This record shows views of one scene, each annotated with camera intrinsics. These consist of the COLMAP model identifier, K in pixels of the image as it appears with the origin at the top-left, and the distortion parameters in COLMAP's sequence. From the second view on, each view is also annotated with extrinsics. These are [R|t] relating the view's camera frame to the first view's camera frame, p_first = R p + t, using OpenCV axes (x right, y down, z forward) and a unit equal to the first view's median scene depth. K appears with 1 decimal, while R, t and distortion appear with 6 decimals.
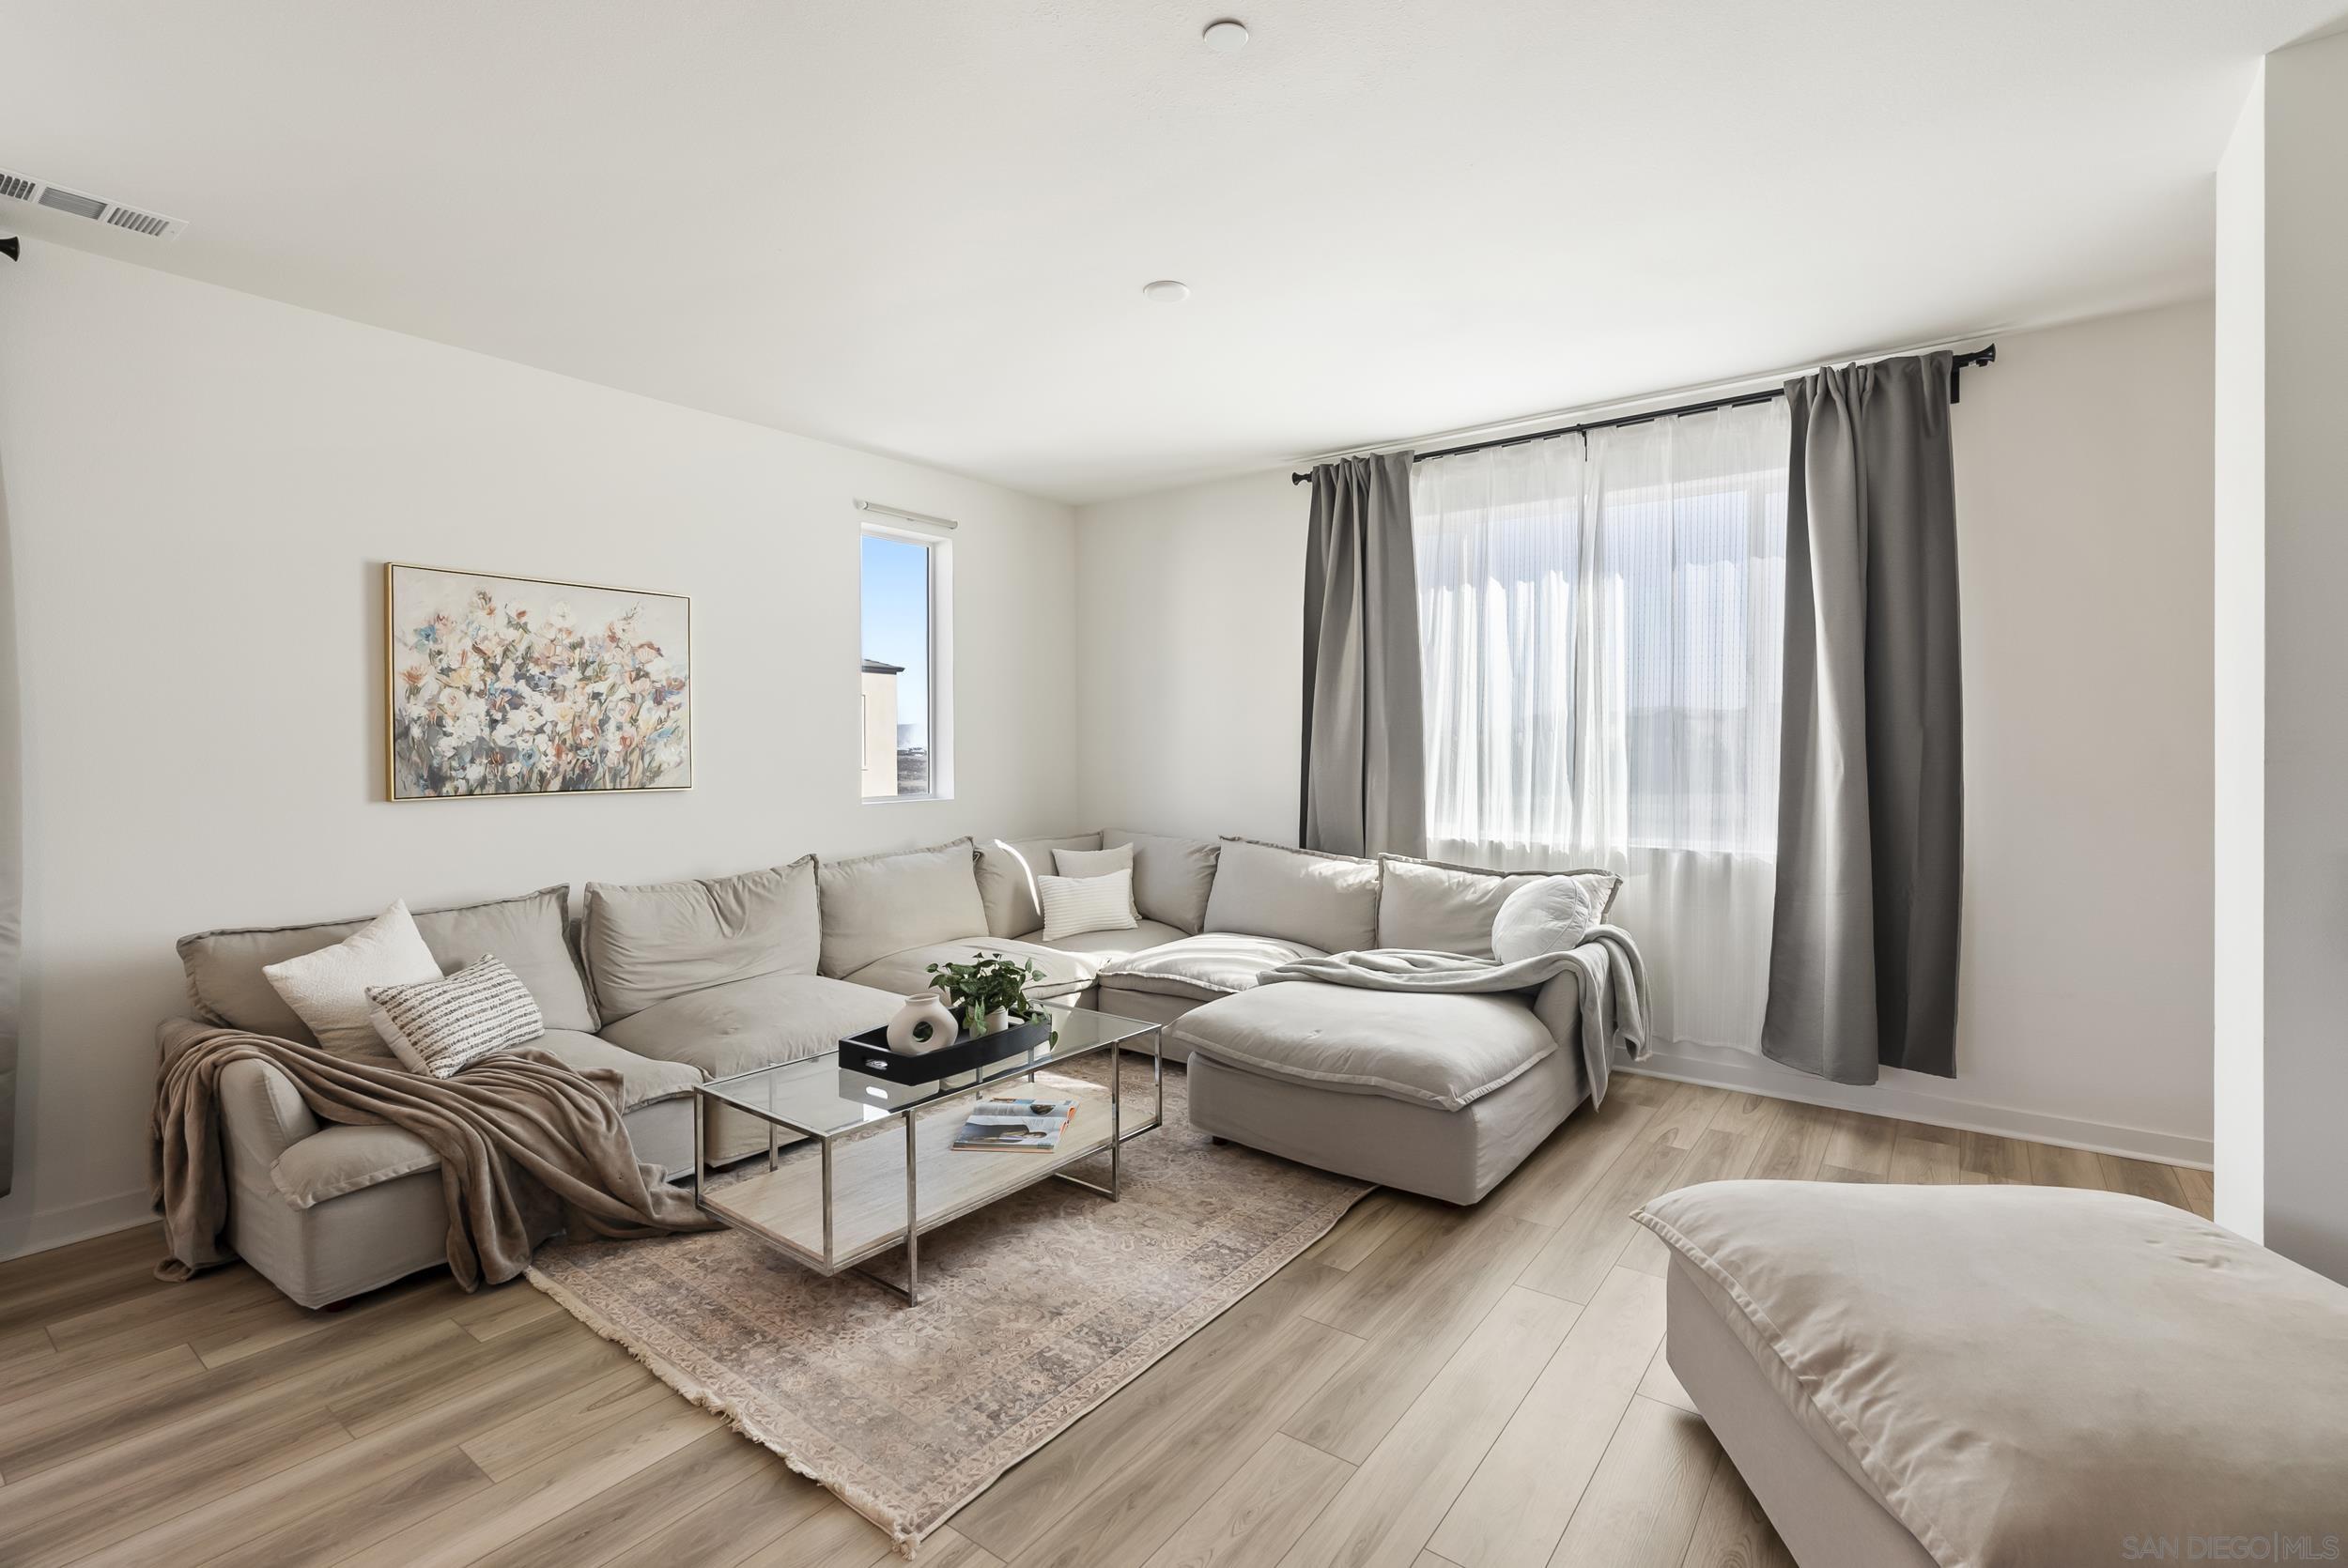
lens RADIAL K [[1072.8, 0, 1181.0], [0, 1072.8, 750.6], [0, 0, 1]] dist [-0.012141, 0.005794]
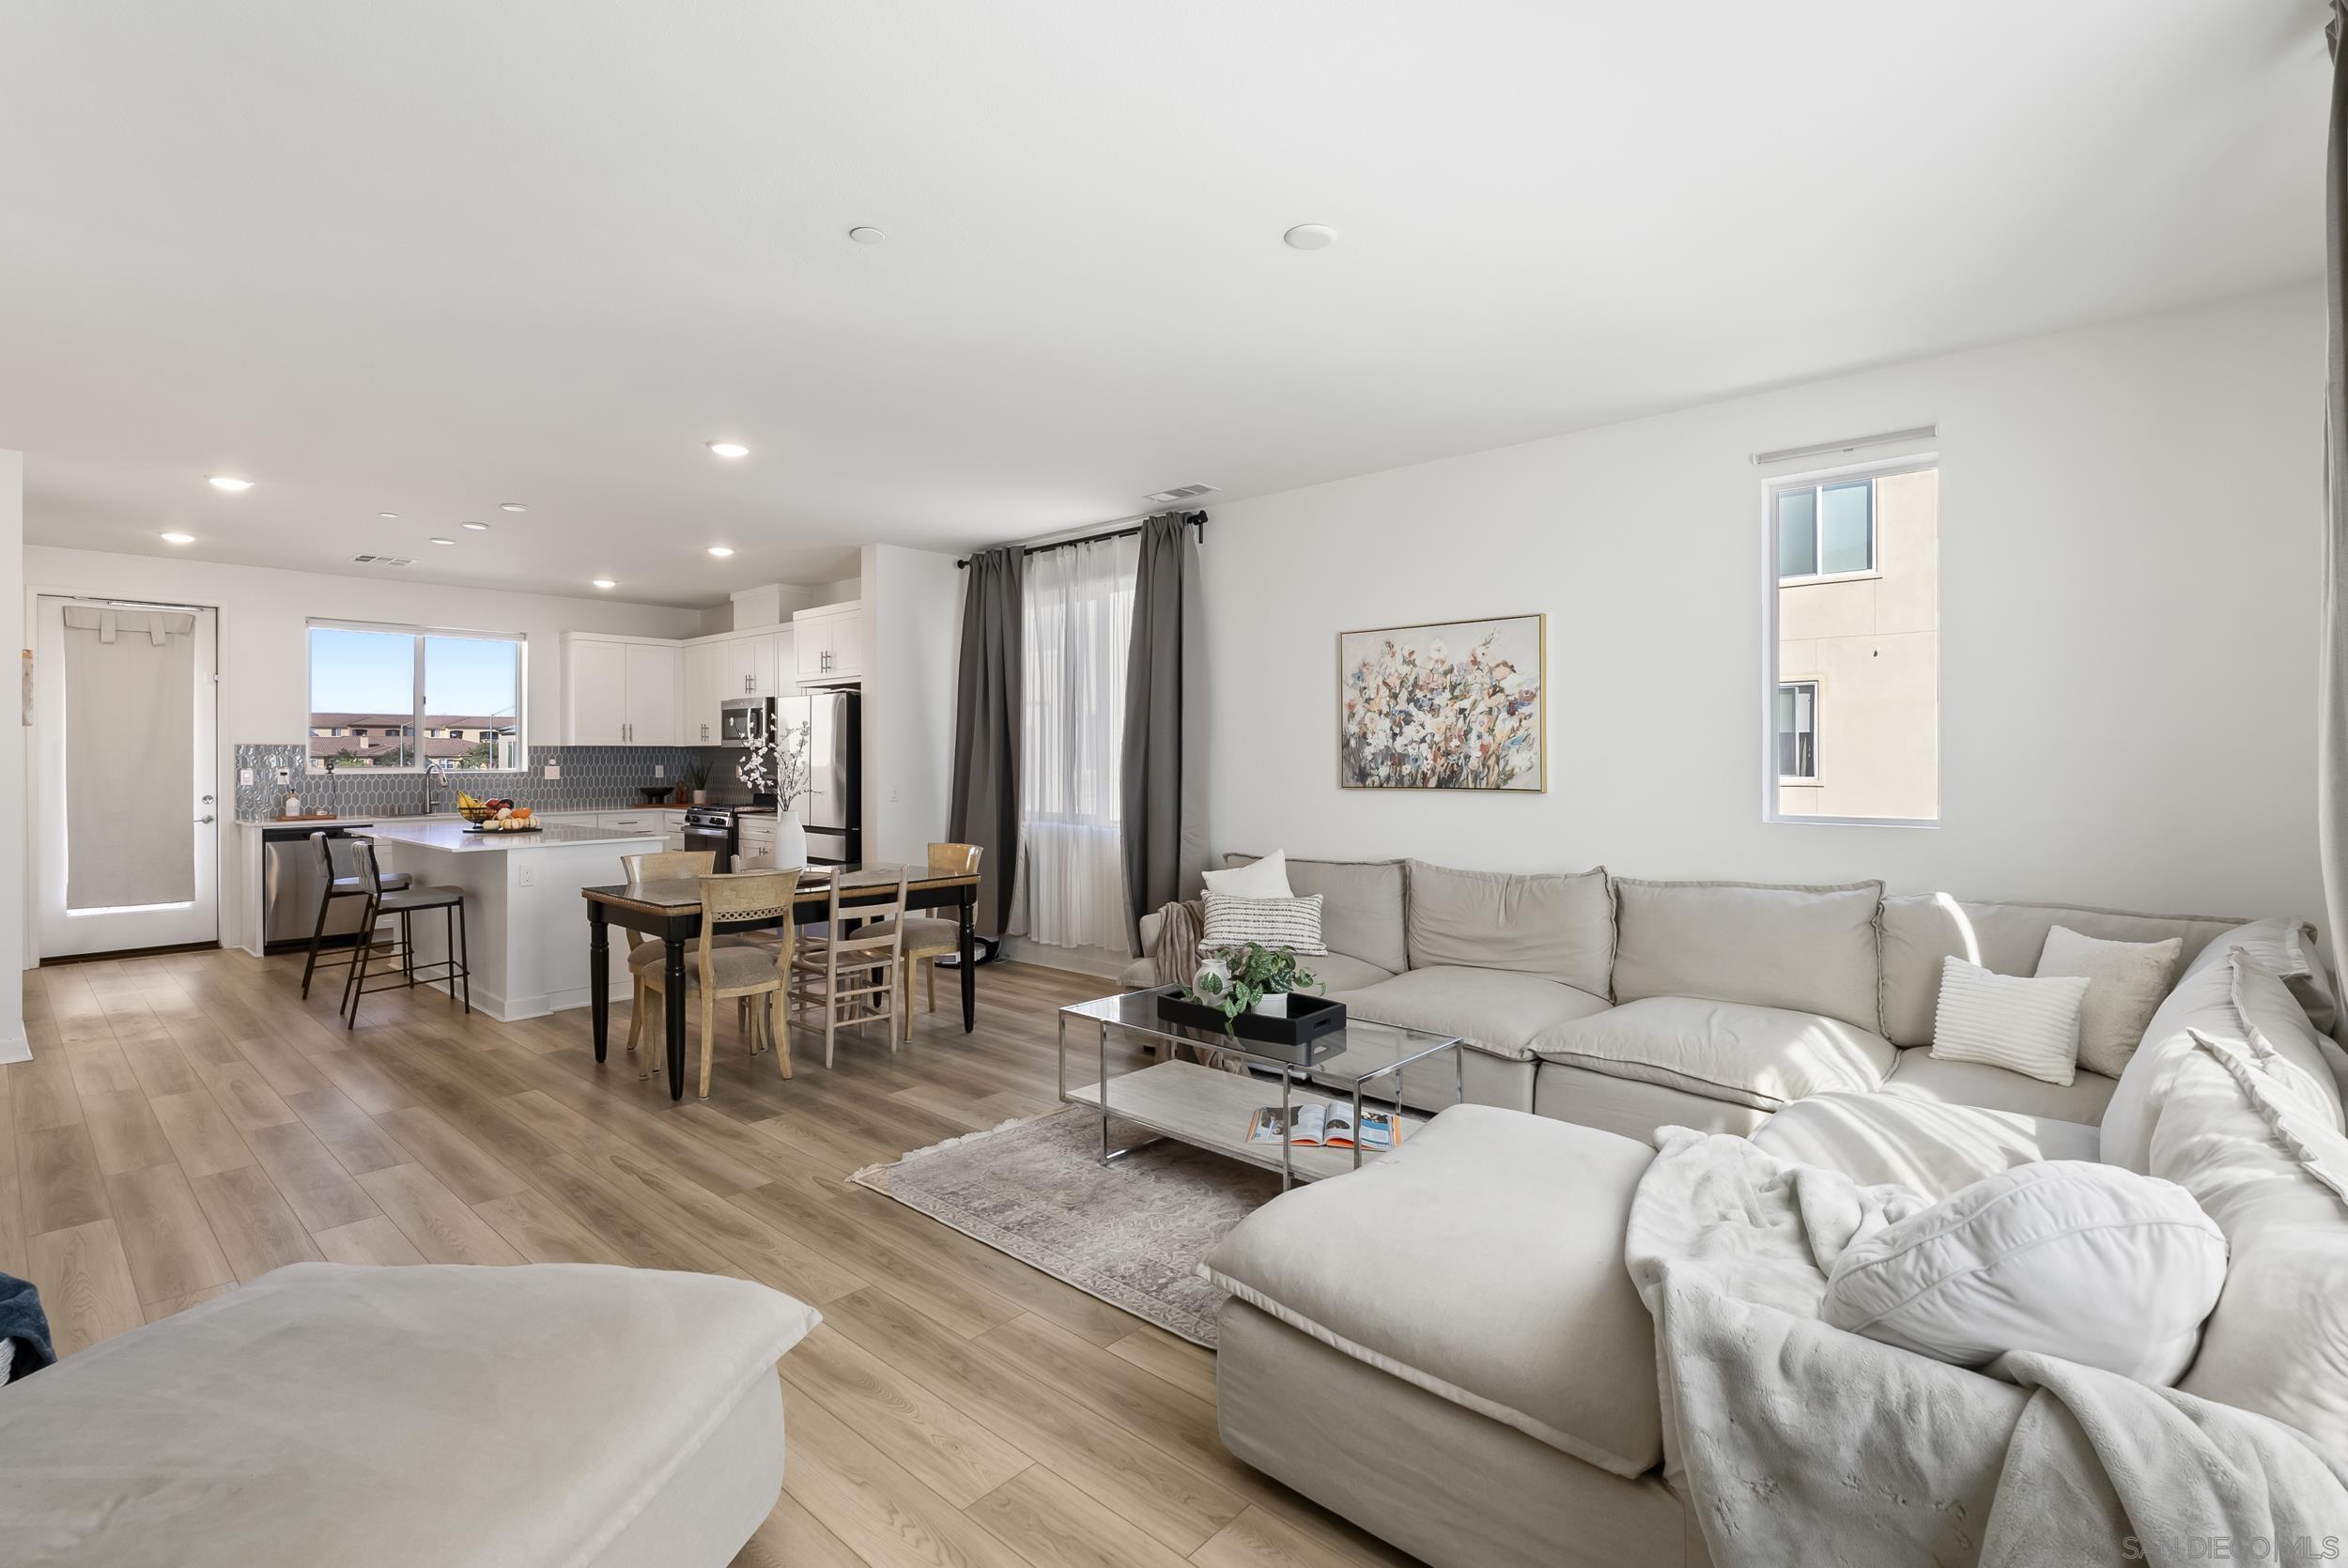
lens RADIAL K [[1072.8, 0, 1160.9], [0, 1072.8, 761.5], [0, 0, 1]] dist [-0.012141, 0.005794]
pose [[-0.097929, 0.006860, -0.995170, 0.731463], [-0.003566, 0.999967, 0.007244, -0.001565], [0.995187, 0.004258, -0.097902, 0.807421]]
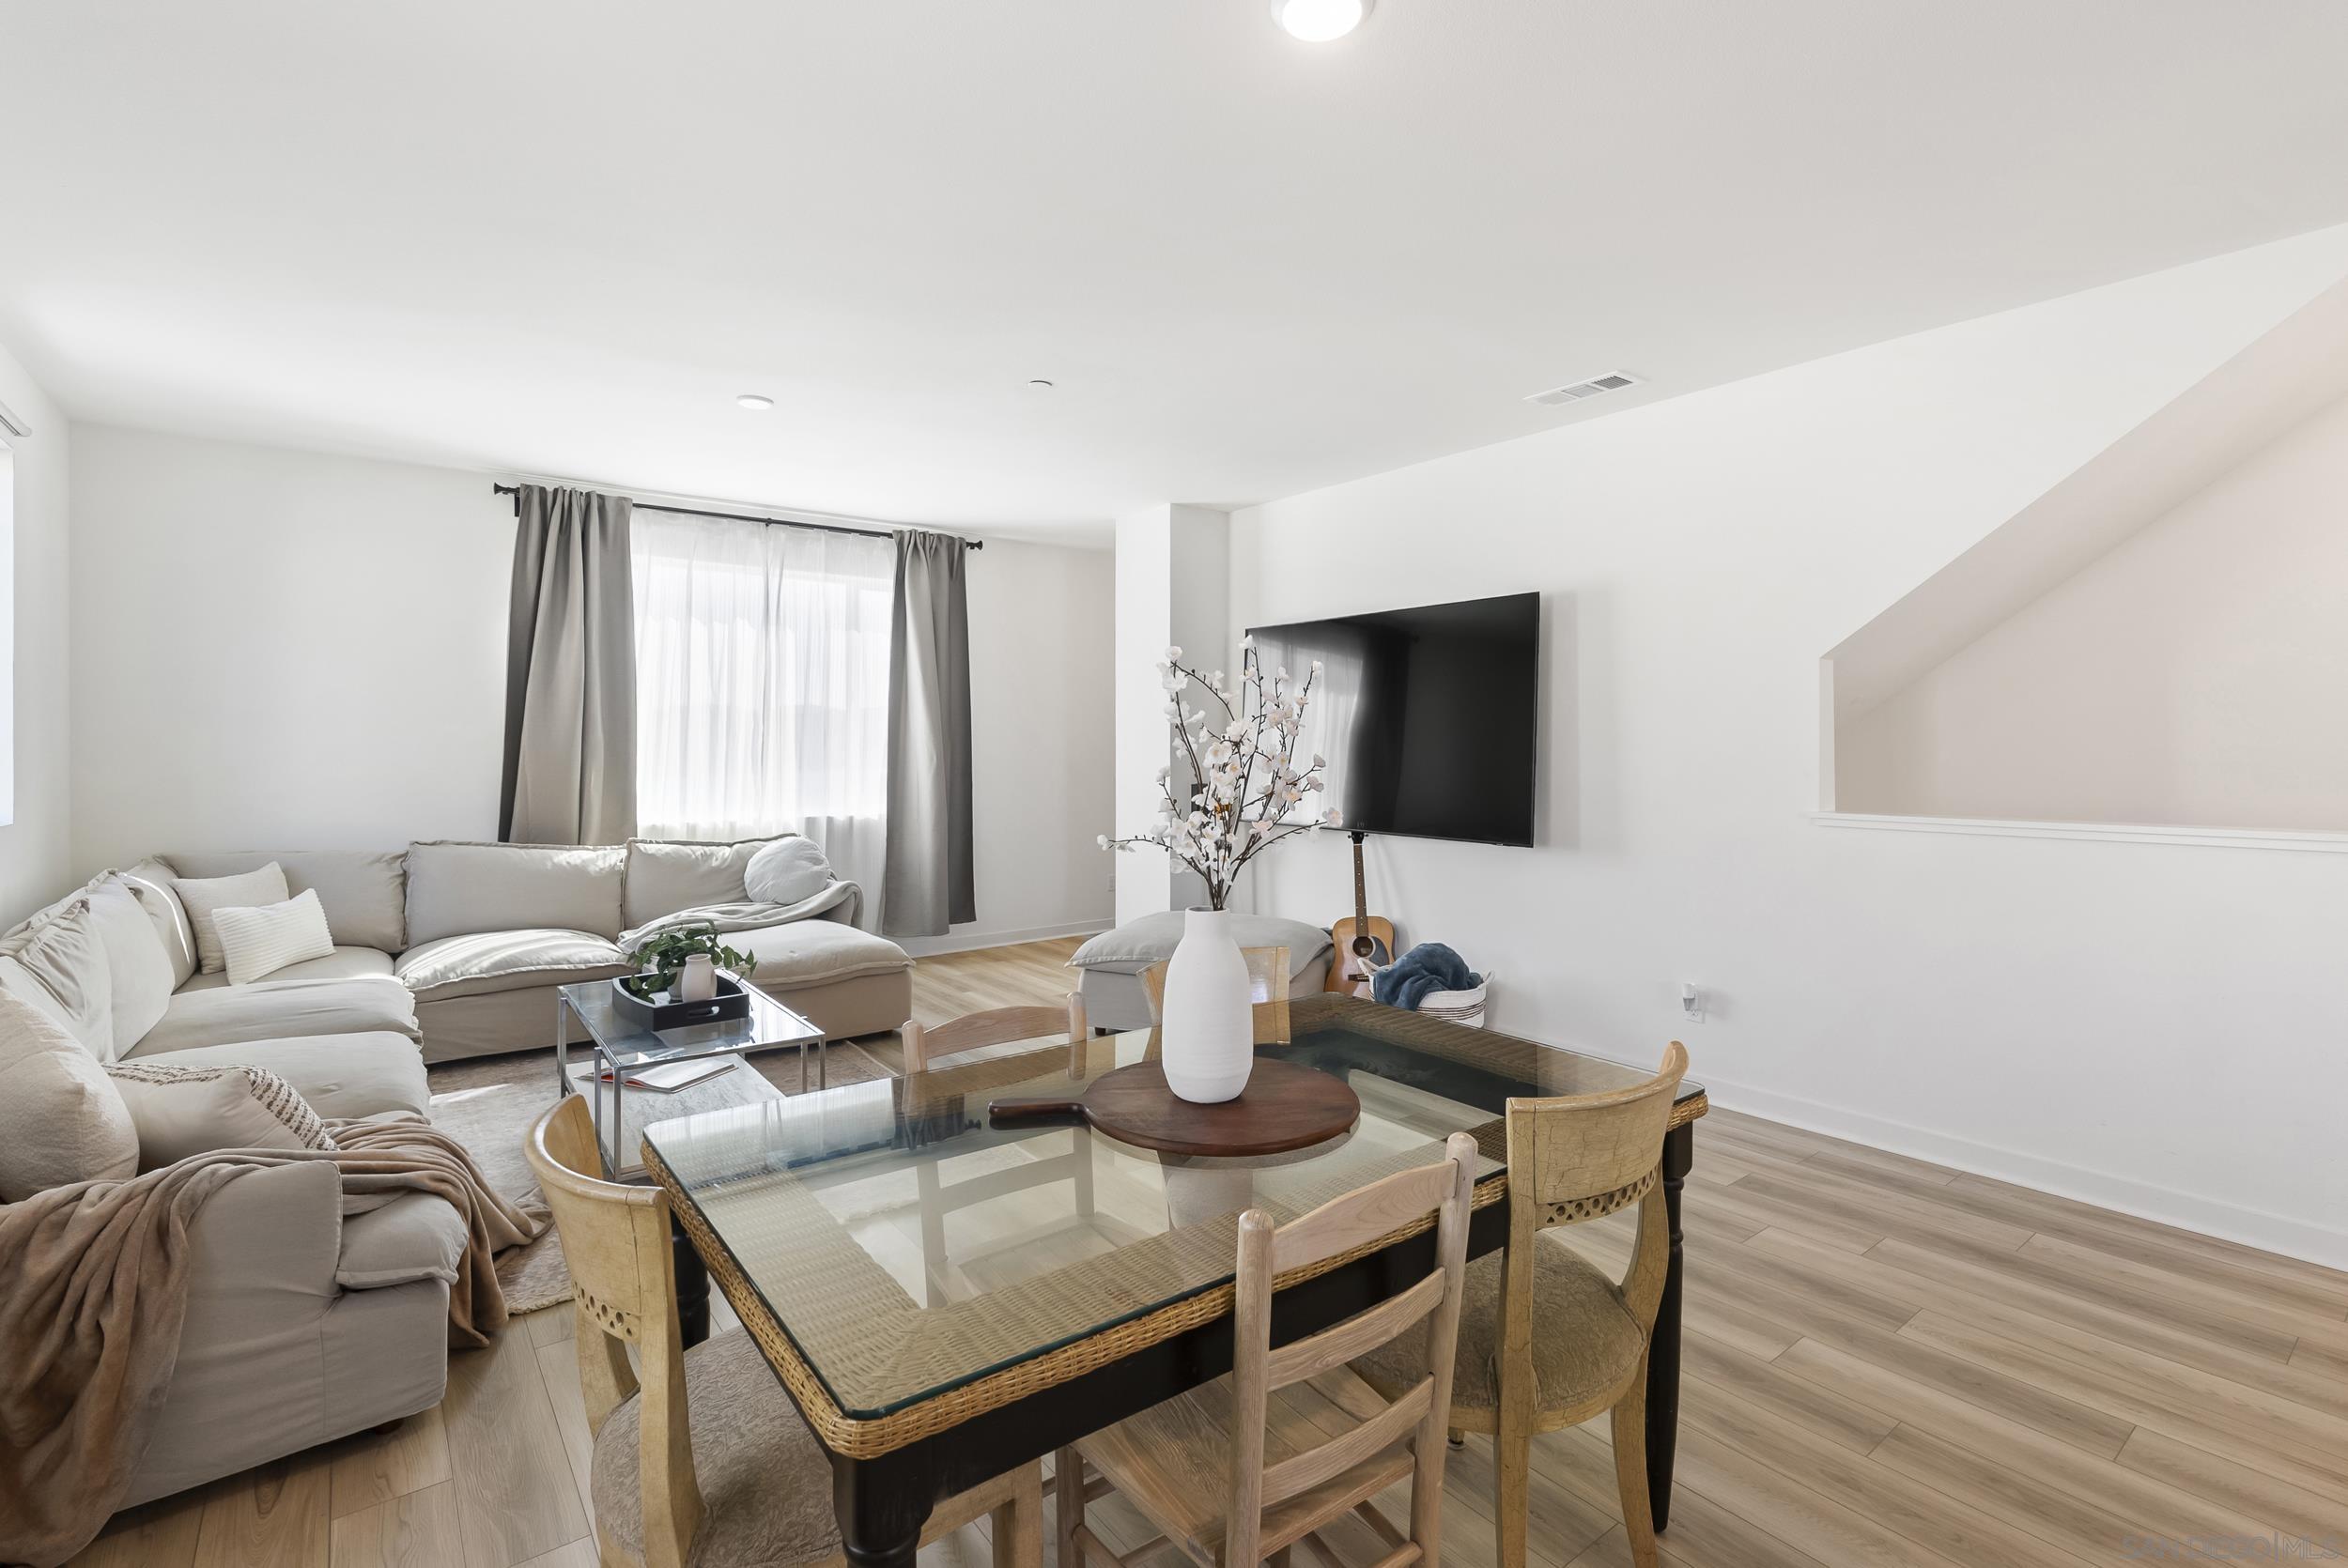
lens RADIAL K [[1072.8, 0, 1153.6], [0, 1072.8, 746.6], [0, 0, 1]] dist [-0.012141, 0.005794]
pose [[0.280846, 0.002586, 0.959749, -0.945043], [0.006519, 0.999968, -0.004602, 0.005008], [-0.959731, 0.007549, 0.280820, 0.141674]]
